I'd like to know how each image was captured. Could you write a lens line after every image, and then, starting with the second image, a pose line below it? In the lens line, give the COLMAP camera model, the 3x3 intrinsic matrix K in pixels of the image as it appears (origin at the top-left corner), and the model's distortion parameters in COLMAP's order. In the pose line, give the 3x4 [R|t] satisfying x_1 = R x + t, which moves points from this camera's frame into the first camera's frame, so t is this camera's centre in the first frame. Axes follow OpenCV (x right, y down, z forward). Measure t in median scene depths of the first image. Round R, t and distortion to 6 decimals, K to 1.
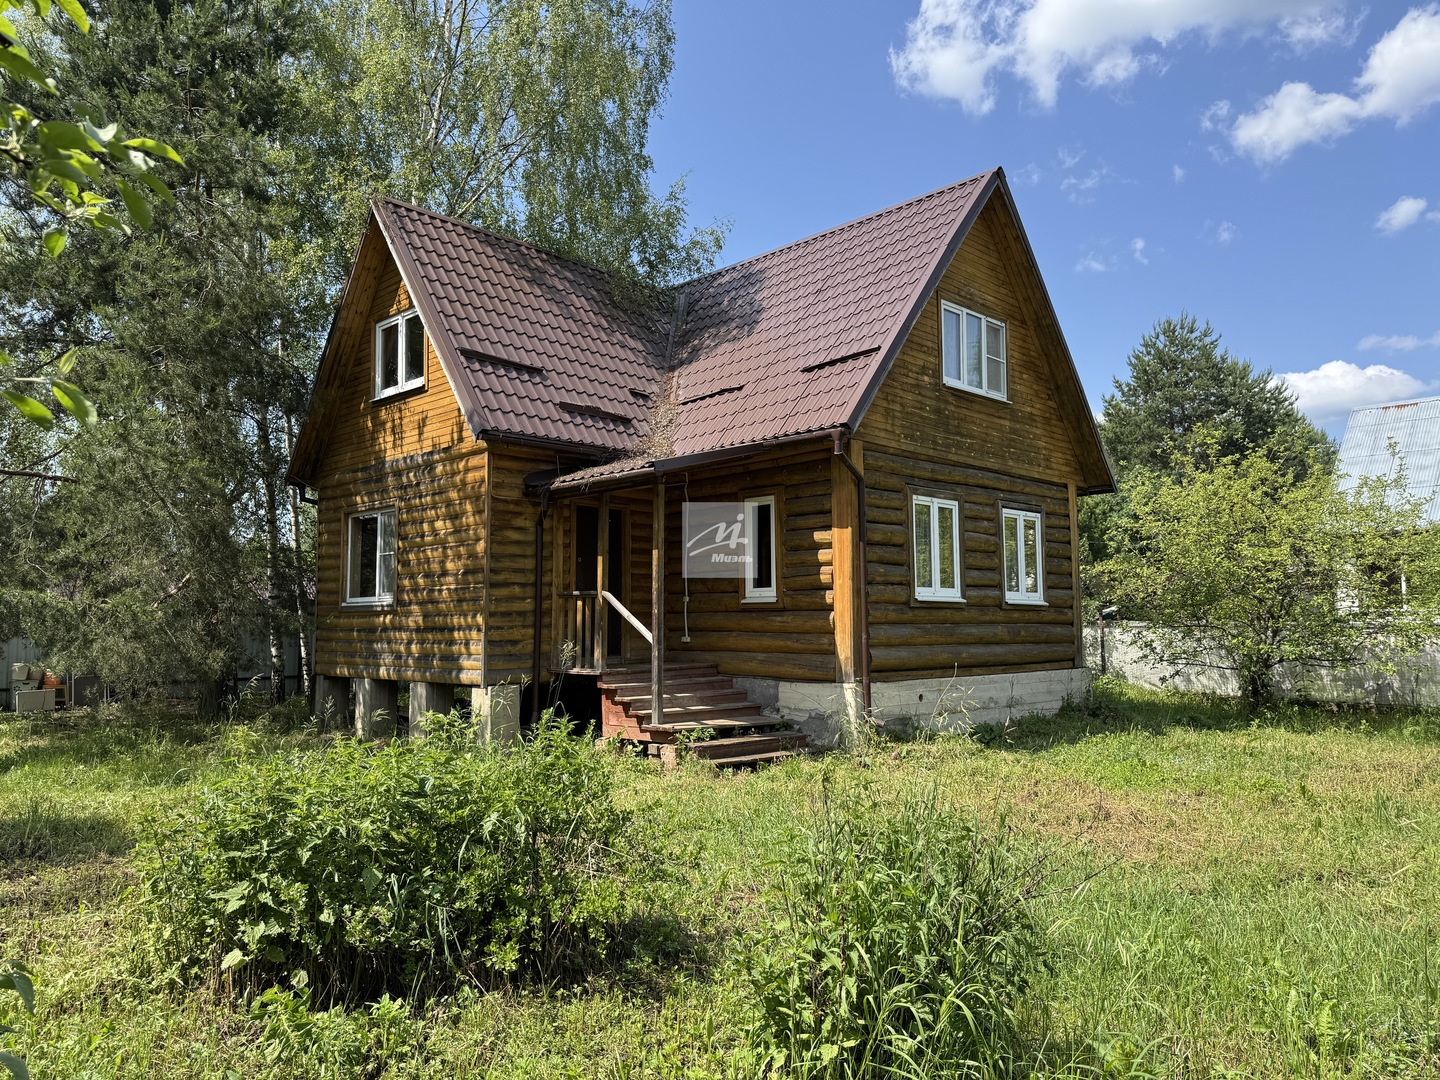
lens RADIAL K [[990.5, 0, 721.9], [0, 990.5, 540.5], [0, 0, 1]] dist [0.112178, -0.005521]
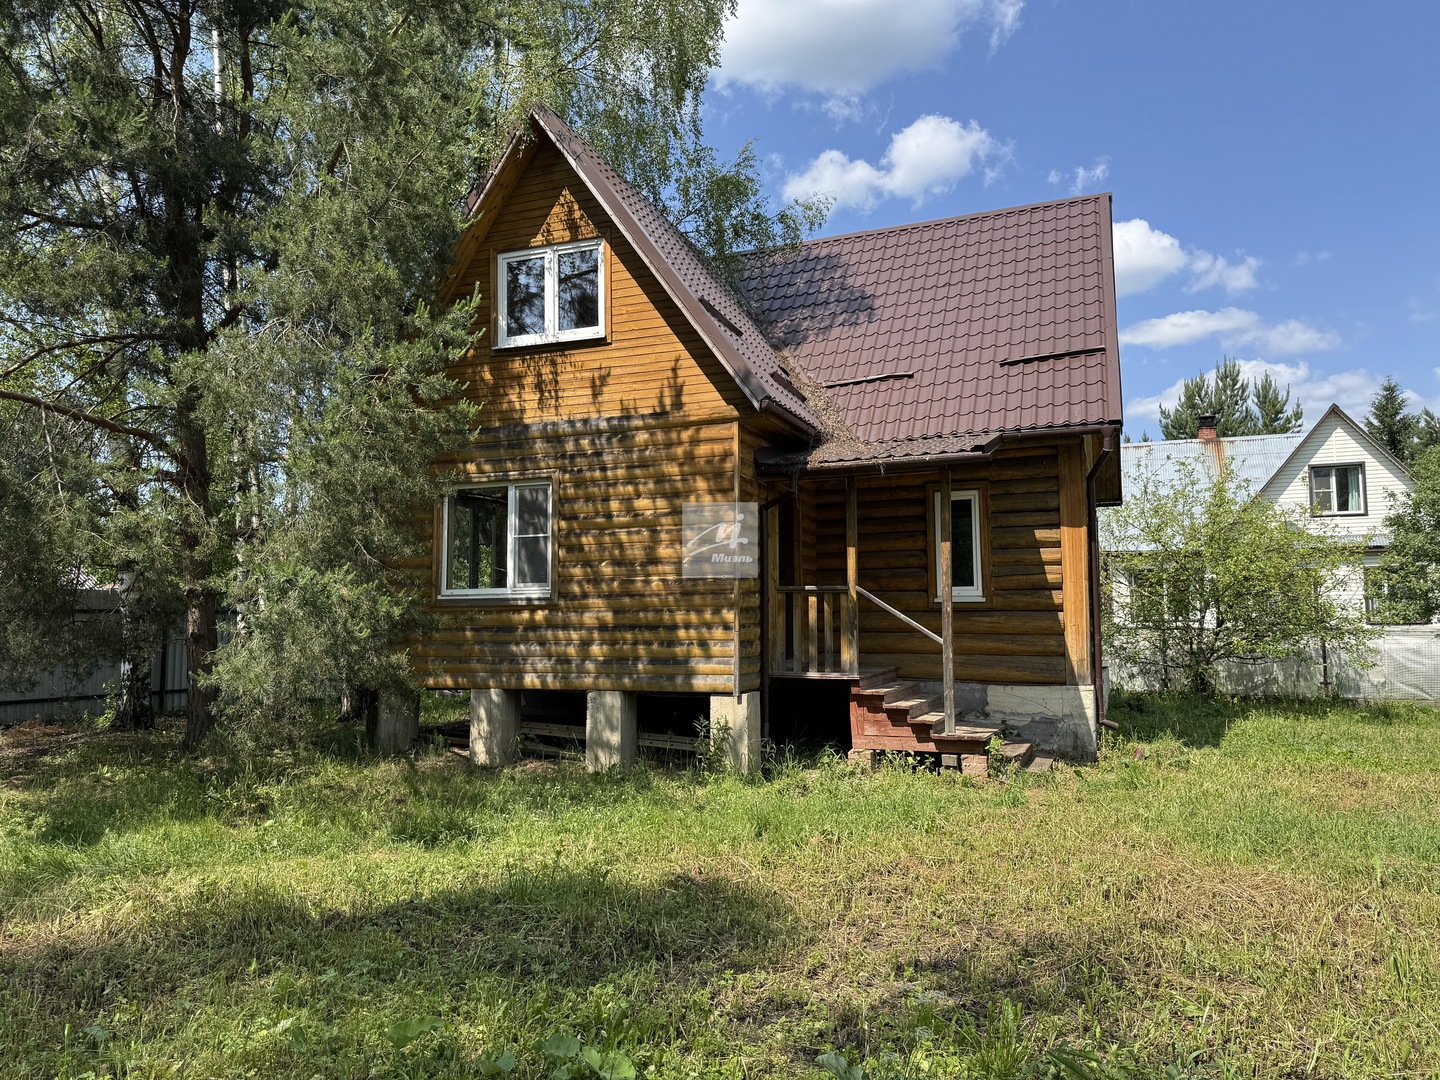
lens RADIAL K [[990.5, 0, 725.6], [0, 990.5, 532.8], [0, 0, 1]] dist [0.112178, -0.005521]
pose [[0.925191, 0.039976, 0.377390, -0.527420], [-0.034705, 0.999182, -0.020761, 0.023729], [-0.377911, 0.006111, 0.925822, 0.195873]]
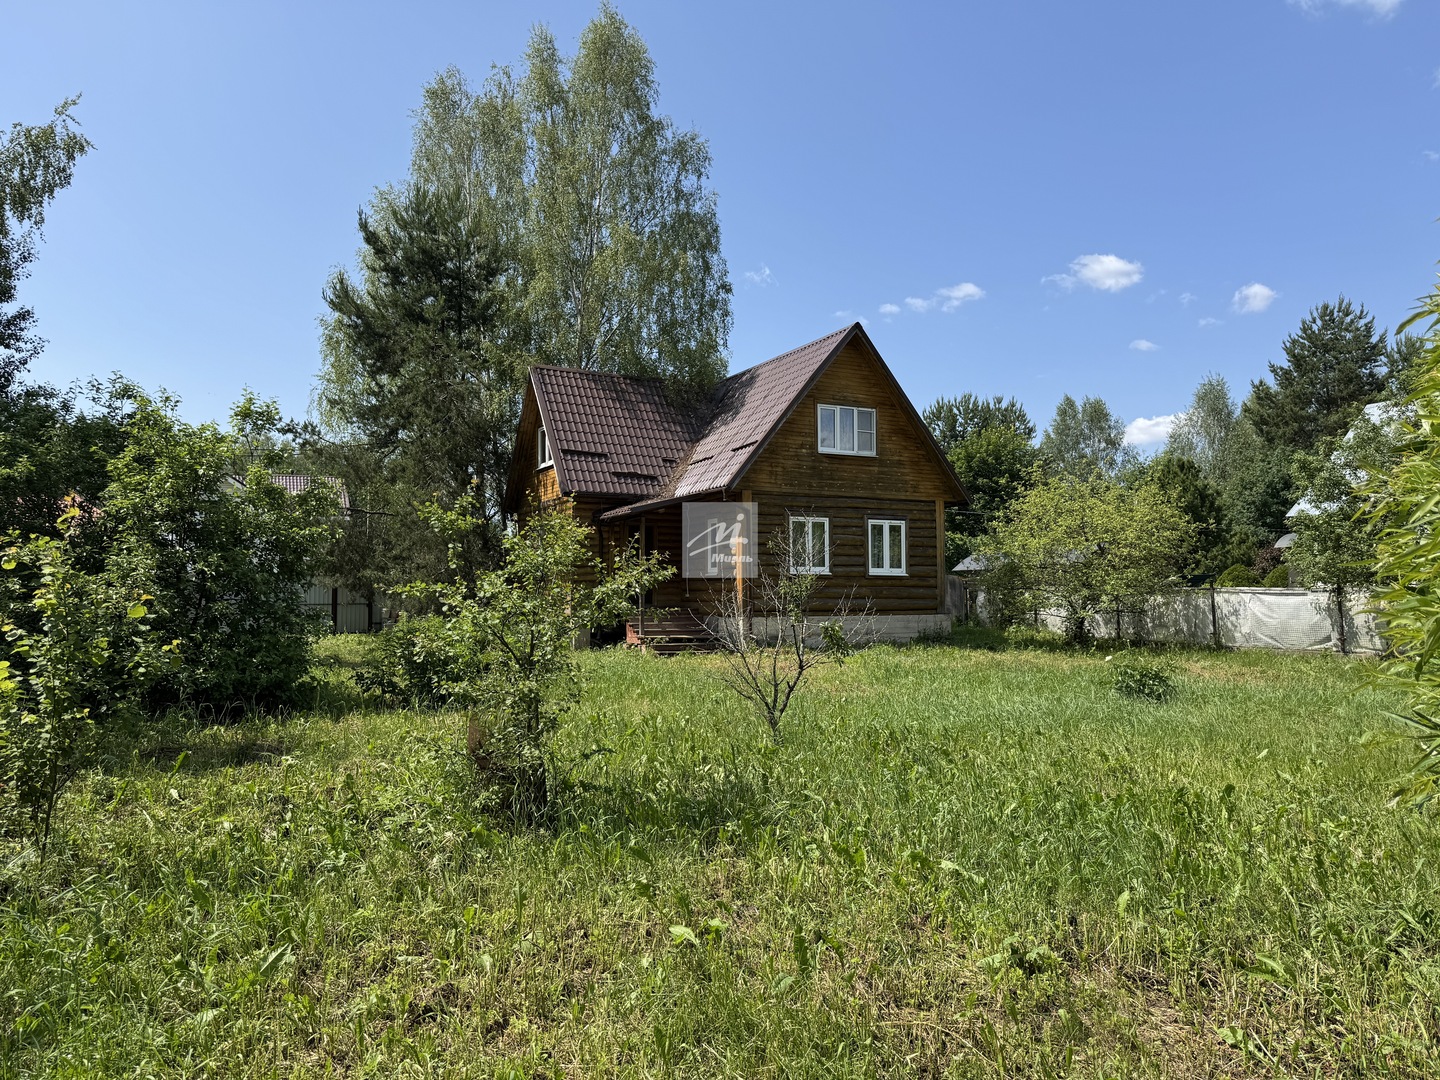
lens RADIAL K [[990.5, 0, 714.4], [0, 990.5, 530.9], [0, 0, 1]] dist [0.112178, -0.005521]
pose [[0.950192, -0.015211, -0.311294, 0.620240], [0.021208, 0.999649, 0.015888, -0.050967], [0.310943, -0.021698, 0.950181, -0.767166]]
